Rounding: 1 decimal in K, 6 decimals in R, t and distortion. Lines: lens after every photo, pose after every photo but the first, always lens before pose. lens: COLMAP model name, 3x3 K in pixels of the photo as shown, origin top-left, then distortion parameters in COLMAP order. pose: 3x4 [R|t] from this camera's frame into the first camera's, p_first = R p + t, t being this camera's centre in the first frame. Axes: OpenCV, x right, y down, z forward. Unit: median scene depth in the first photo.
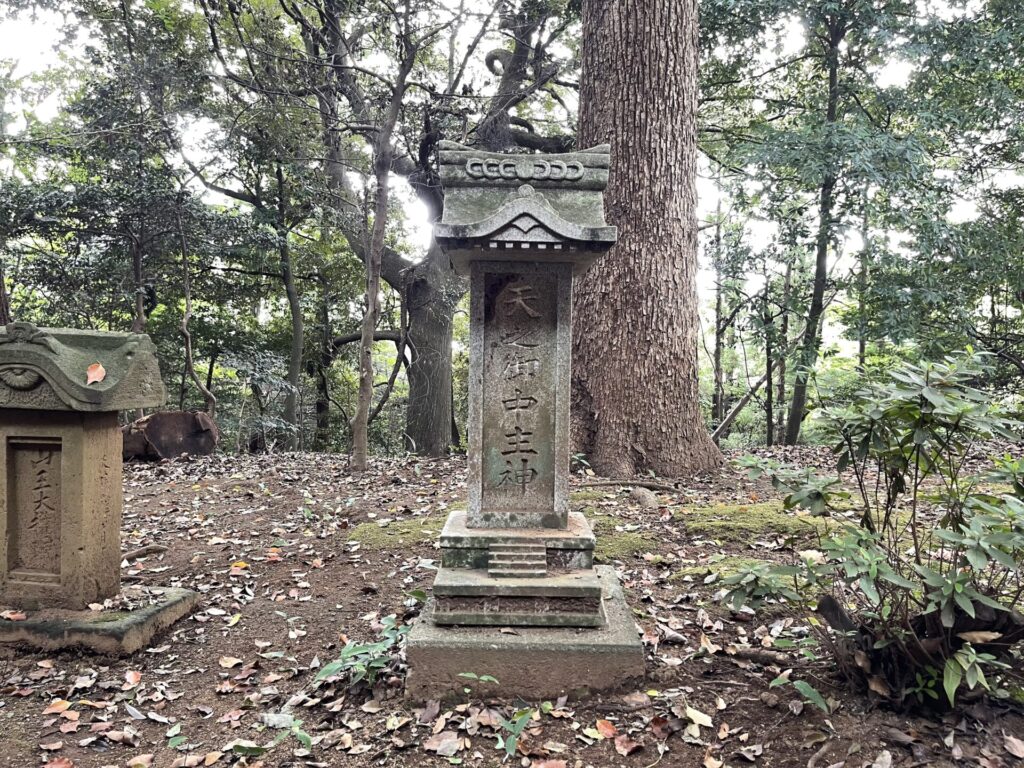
lens RADIAL K [[770.7, 0, 513.0], [0, 770.7, 391.2], [0, 0, 1]] dist [0.044360, -0.054193]
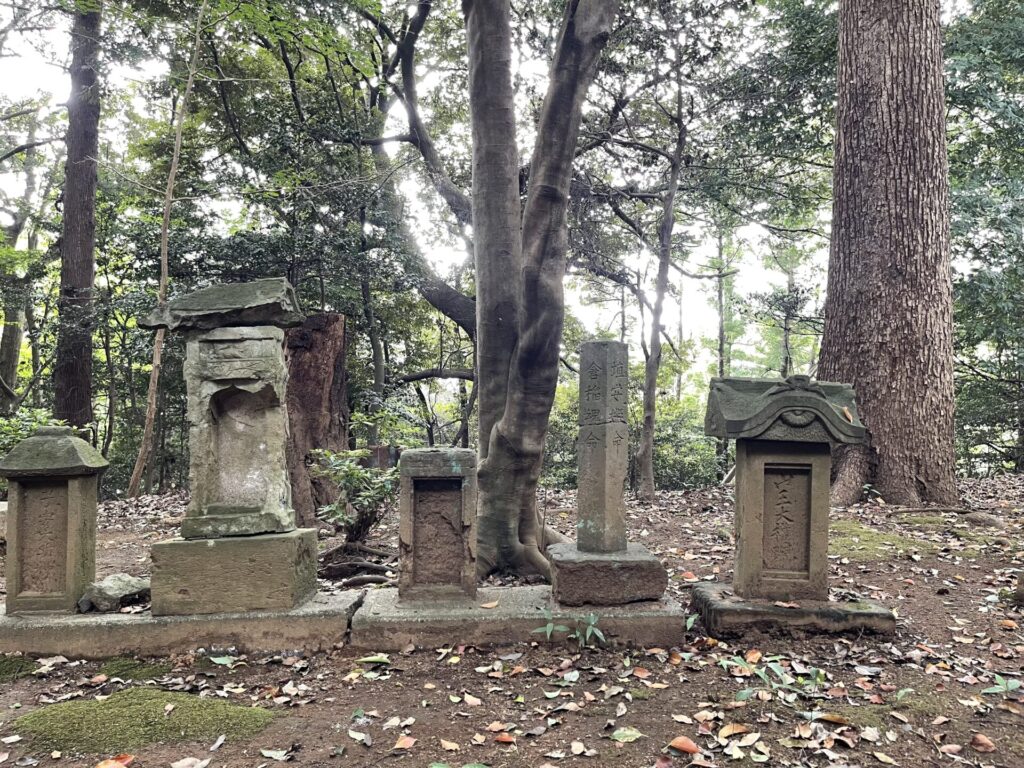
lens RADIAL K [[770.7, 0, 519.0], [0, 770.7, 380.1], [0, 0, 1]] dist [0.044360, -0.054193]
pose [[0.997836, 0.006714, 0.065405, -0.502215], [-0.002656, 0.998077, -0.061933, 0.000832], [-0.065695, 0.061625, 0.995935, -0.109325]]
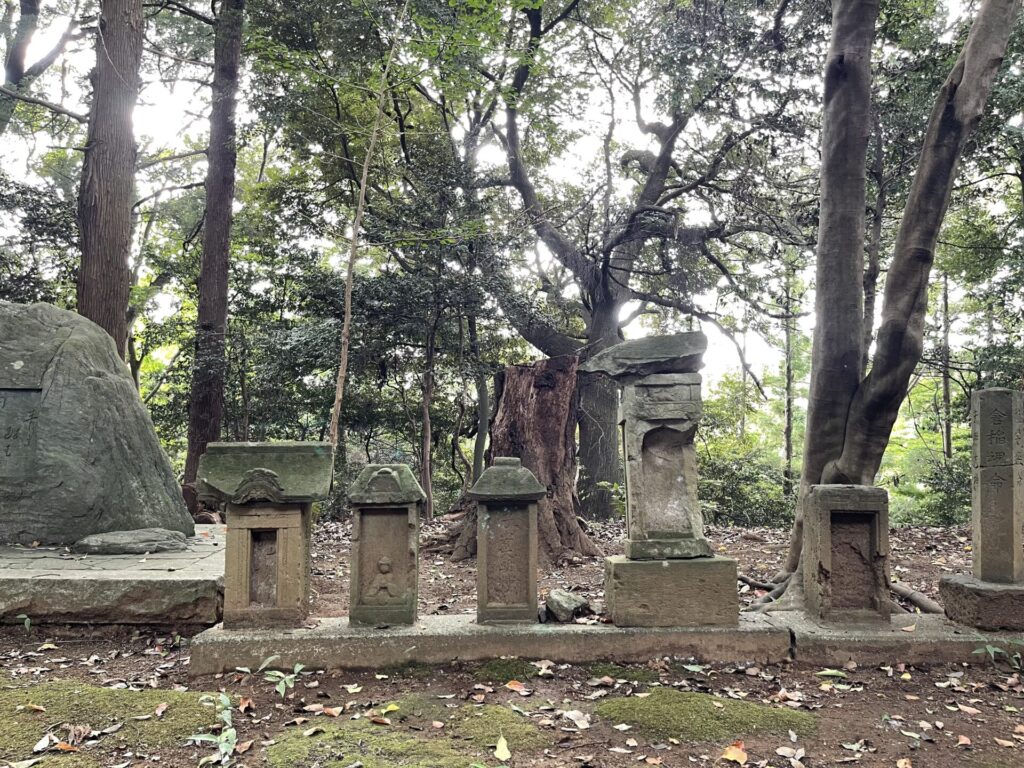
lens RADIAL K [[770.7, 0, 504.5], [0, 770.7, 379.7], [0, 0, 1]] dist [0.044360, -0.054193]
pose [[0.999648, 0.022367, 0.014275, -1.420706], [-0.020724, 0.994113, -0.106350, 0.010069], [-0.016570, 0.106017, 0.994226, -0.292311]]
